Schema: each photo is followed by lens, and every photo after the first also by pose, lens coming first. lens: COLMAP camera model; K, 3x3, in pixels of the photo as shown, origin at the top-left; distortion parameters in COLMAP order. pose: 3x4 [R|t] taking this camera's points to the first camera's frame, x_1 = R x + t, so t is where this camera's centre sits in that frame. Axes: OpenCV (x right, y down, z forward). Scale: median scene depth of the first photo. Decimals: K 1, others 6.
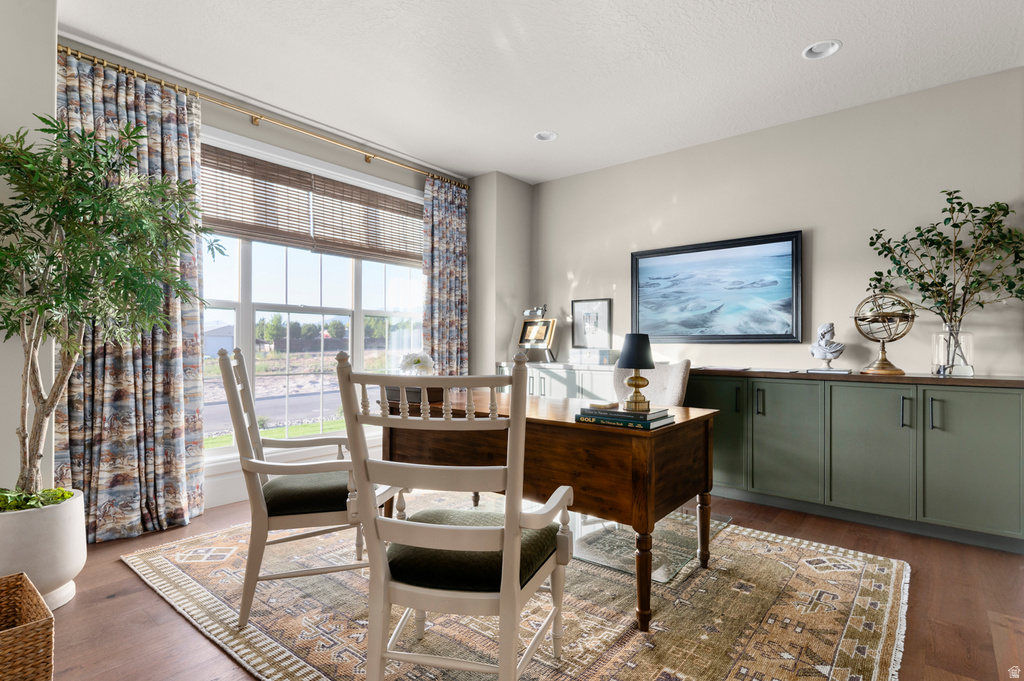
lens RADIAL K [[519.4, 0, 512.0], [0, 519.4, 340.5], [0, 0, 1]] dist [-0.000075, -0.000281]
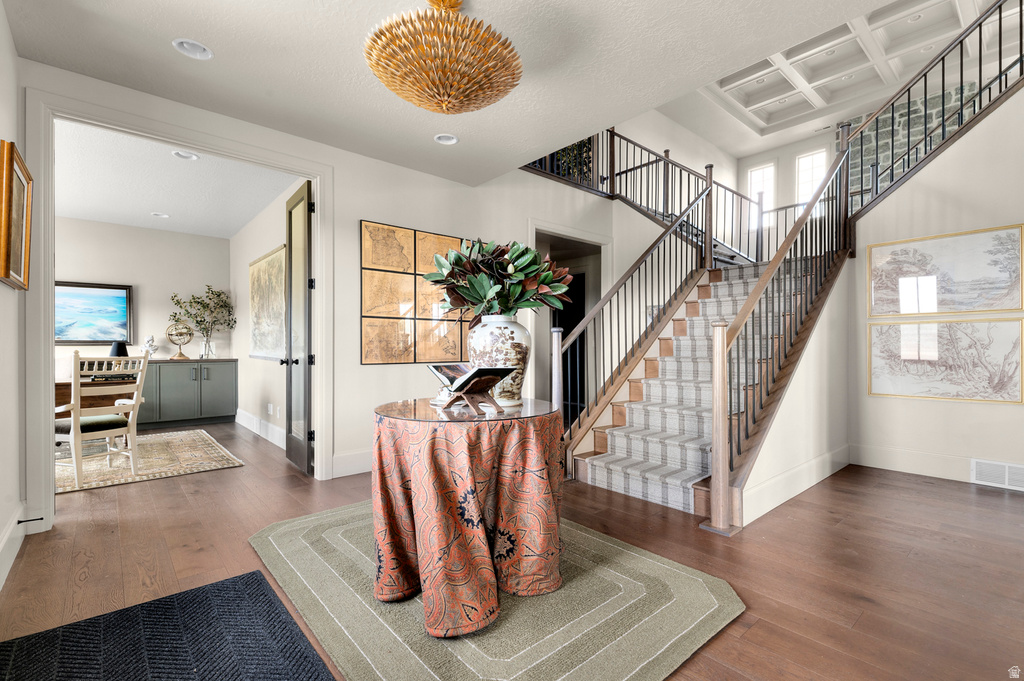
lens RADIAL K [[462.2, 0, 511.9], [0, 462.2, 347.0], [0, 0, 1]] dist [0.000191, -0.000028]
pose [[0.172907, -0.005834, 0.984921, -1.007374], [-0.006449, 0.999954, 0.007056, -0.011408], [-0.984917, -0.007572, 0.172861, -0.761753]]
